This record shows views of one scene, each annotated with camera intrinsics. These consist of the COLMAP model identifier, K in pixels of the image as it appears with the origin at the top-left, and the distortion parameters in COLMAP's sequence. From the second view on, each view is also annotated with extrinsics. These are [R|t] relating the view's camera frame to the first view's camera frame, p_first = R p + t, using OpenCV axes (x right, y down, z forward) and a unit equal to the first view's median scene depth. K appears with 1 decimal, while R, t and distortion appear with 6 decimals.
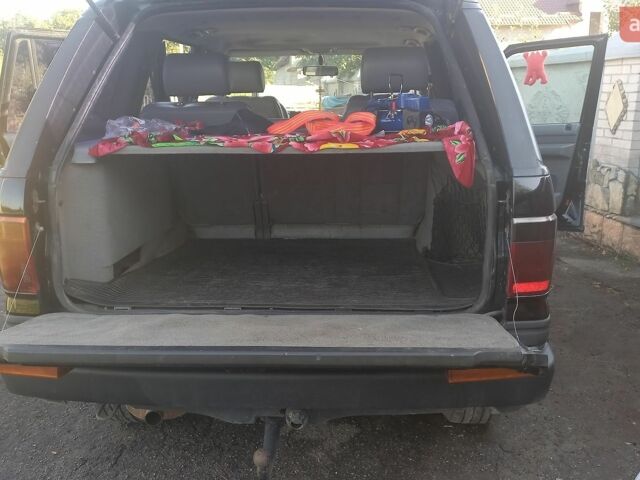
lens RADIAL K [[615.2, 0, 320.0], [0, 615.2, 240.0], [0, 0, 1]] dist [0.120077, -0.167047]
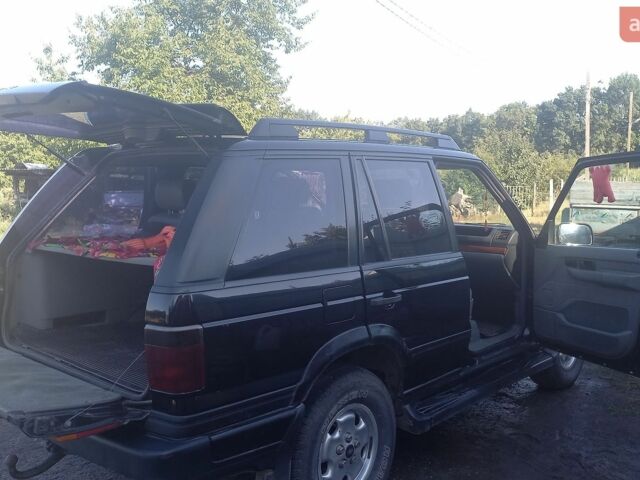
lens RADIAL K [[615.2, 0, 320.0], [0, 615.2, 240.0], [0, 0, 1]] dist [0.120077, -0.167047]
pose [[0.773373, 0.071372, -0.629921, 0.477727], [-0.154036, 0.985020, -0.077509, -0.055975], [0.614953, 0.156974, 0.772782, 0.076347]]
